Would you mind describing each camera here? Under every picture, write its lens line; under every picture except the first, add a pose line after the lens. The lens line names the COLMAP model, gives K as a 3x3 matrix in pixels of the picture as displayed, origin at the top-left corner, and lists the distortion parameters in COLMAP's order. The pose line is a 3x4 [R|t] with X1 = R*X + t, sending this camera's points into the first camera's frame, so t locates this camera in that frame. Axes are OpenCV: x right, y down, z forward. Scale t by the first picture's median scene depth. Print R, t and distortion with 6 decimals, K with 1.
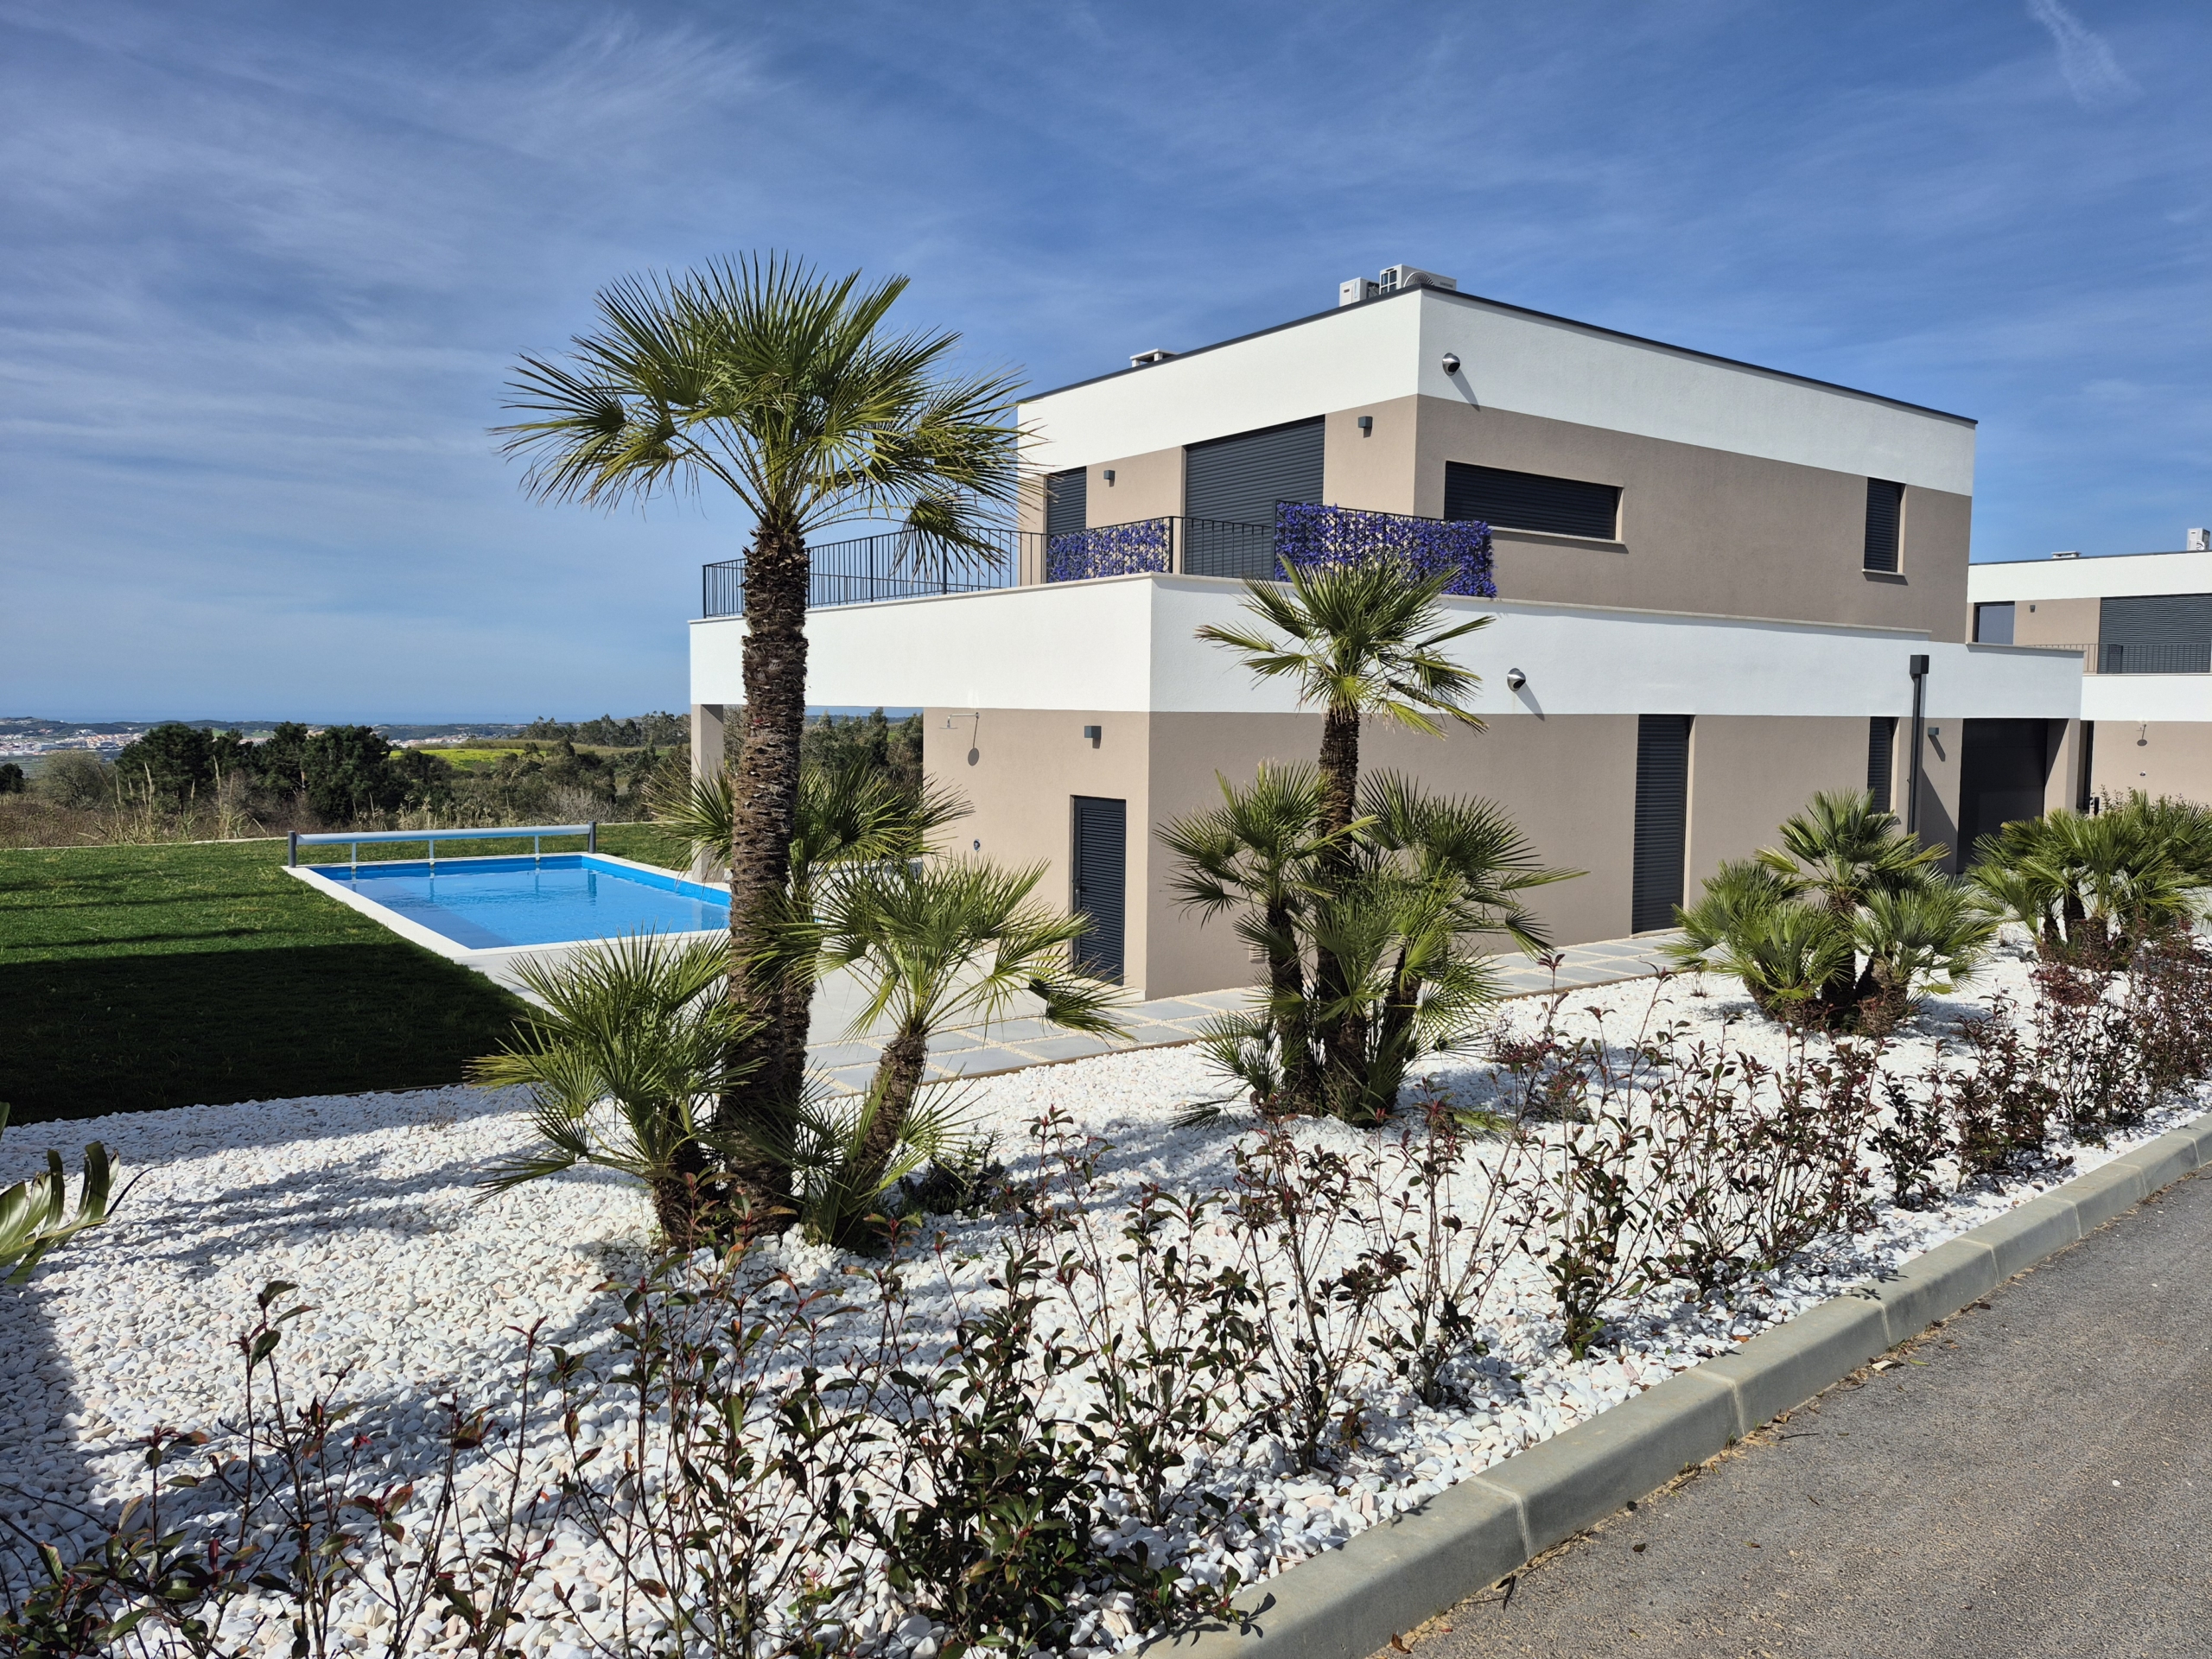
lens RADIAL K [[1527.2, 0, 1086.9], [0, 1527.2, 820.9], [0, 0, 1]] dist [0.093481, -0.108525]
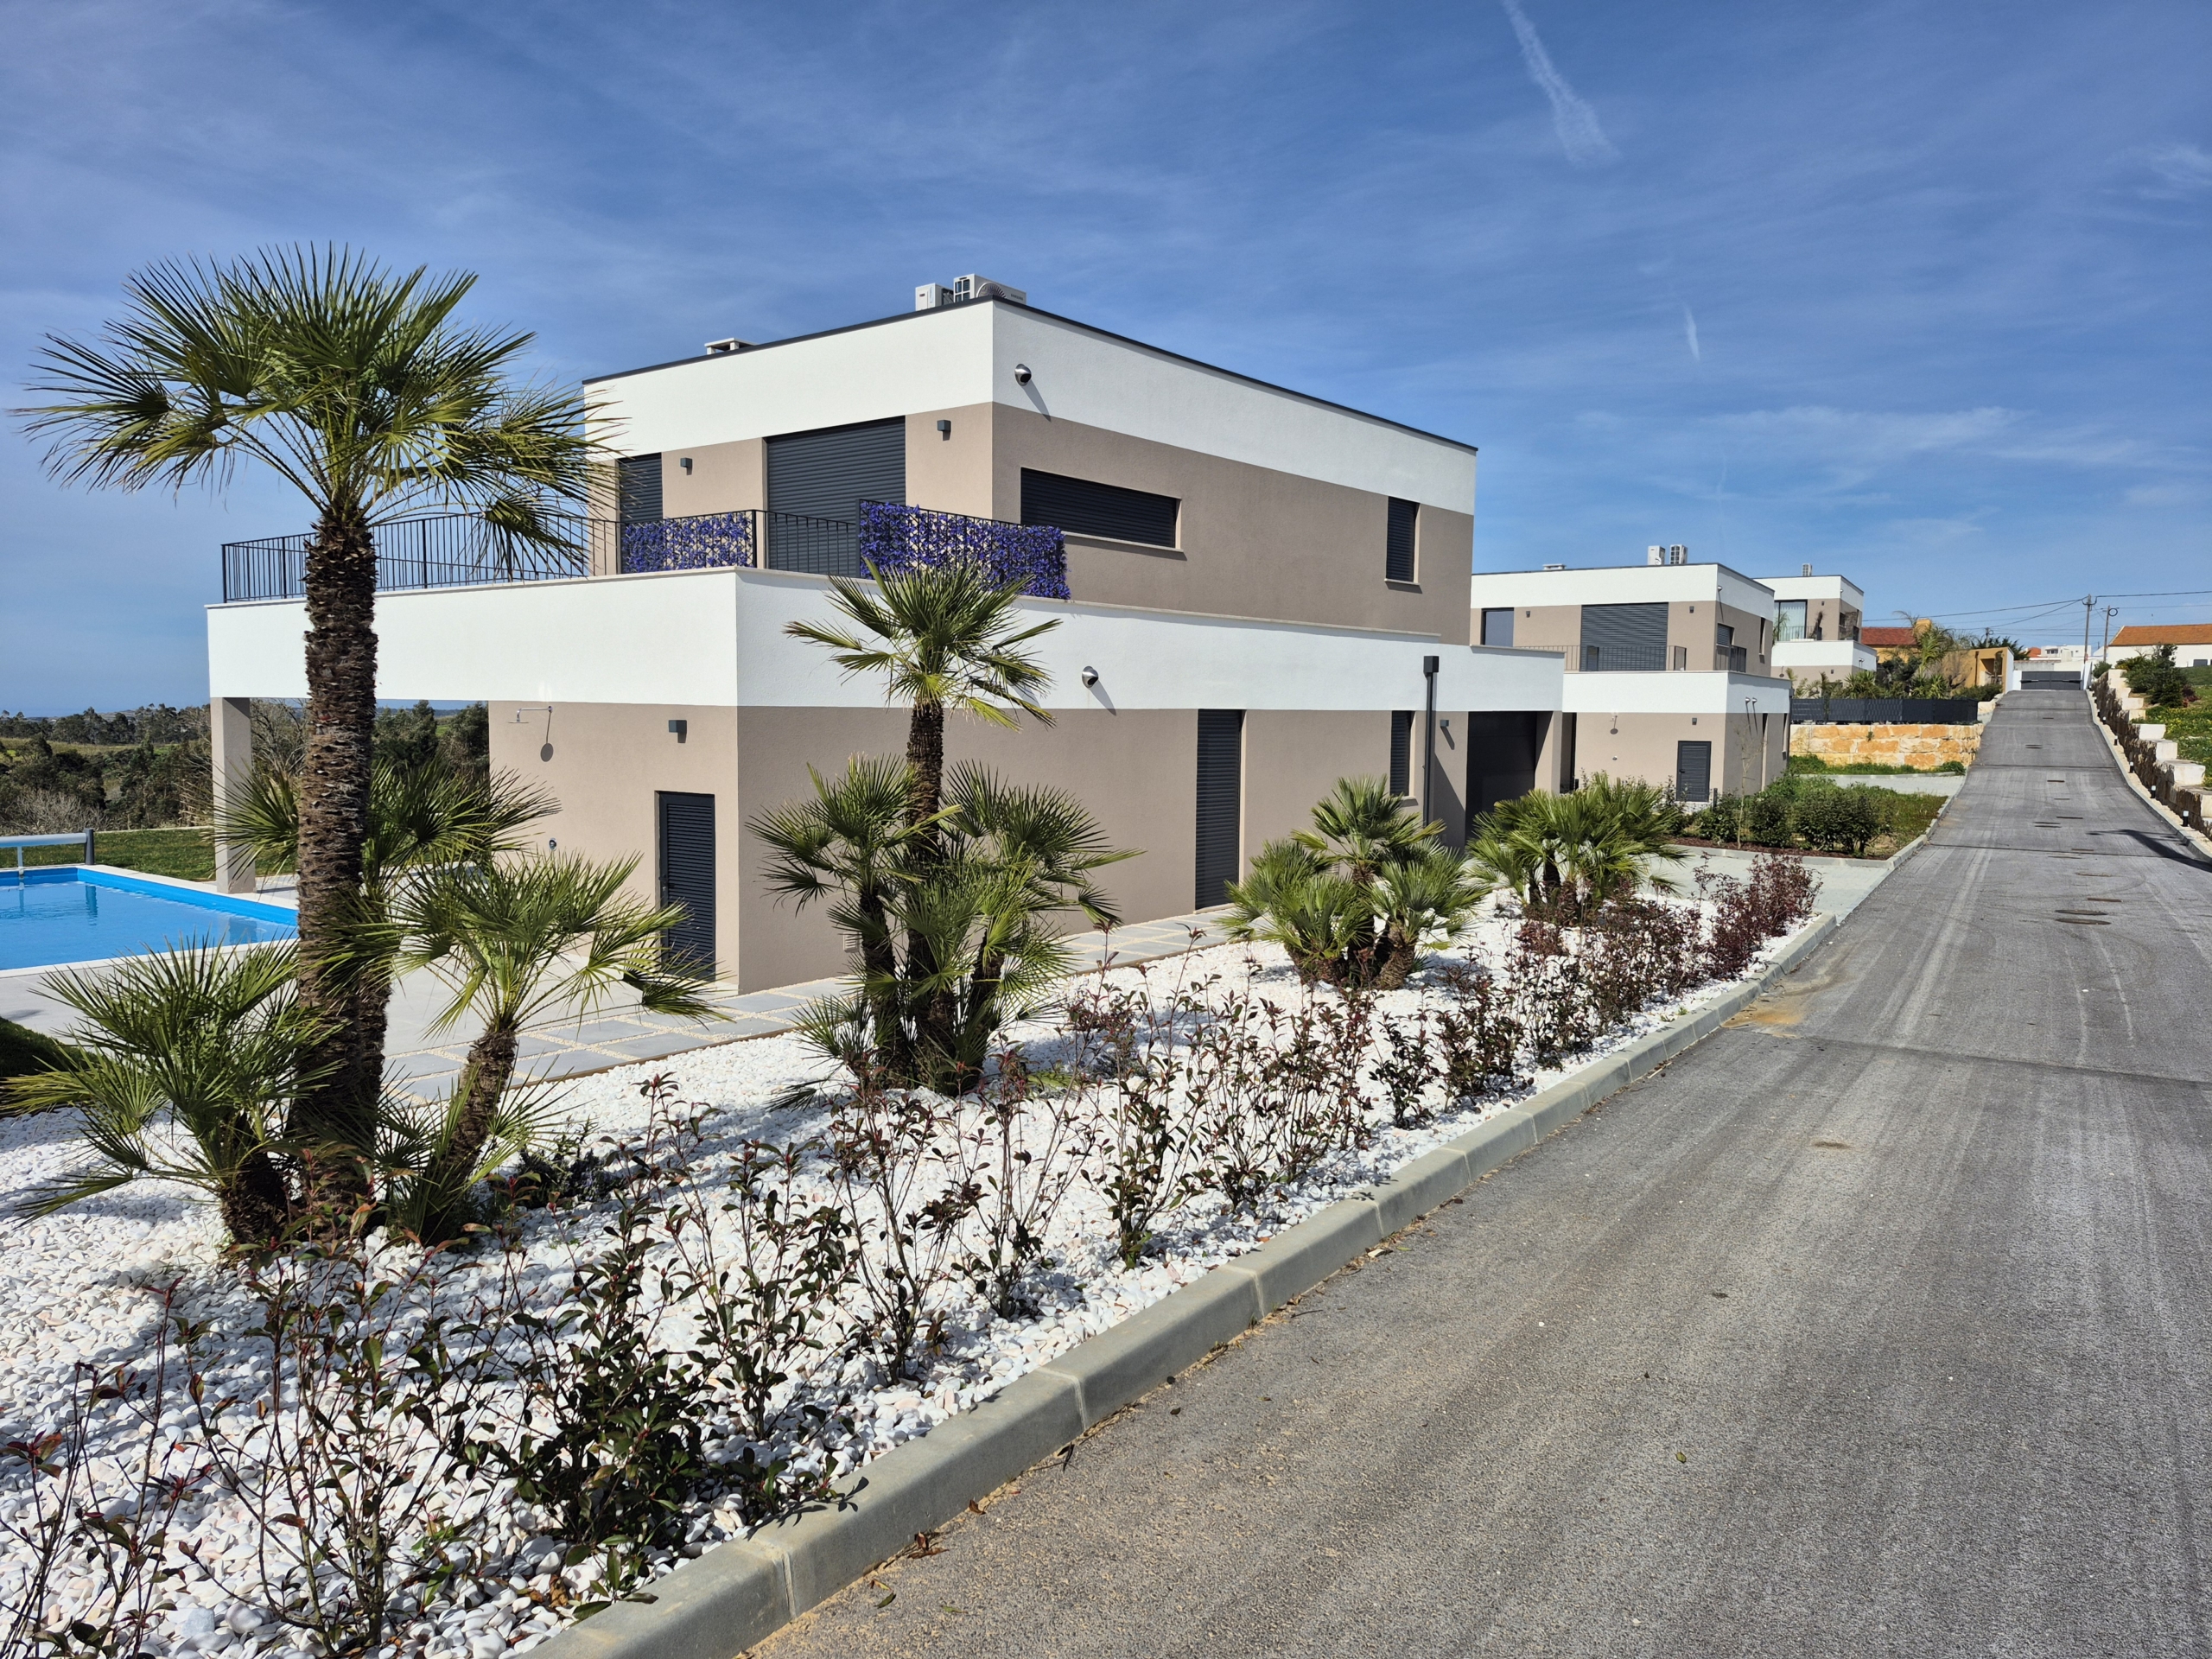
lens RADIAL K [[1570.1, 0, 1112.7], [0, 1570.1, 815.4], [0, 0, 1]] dist [0.101371, -0.103296]
pose [[0.962024, -0.020516, 0.272193, -0.008613], [0.020497, 0.999786, 0.002914, 0.003372], [-0.272195, 0.002776, 0.962238, -0.099902]]
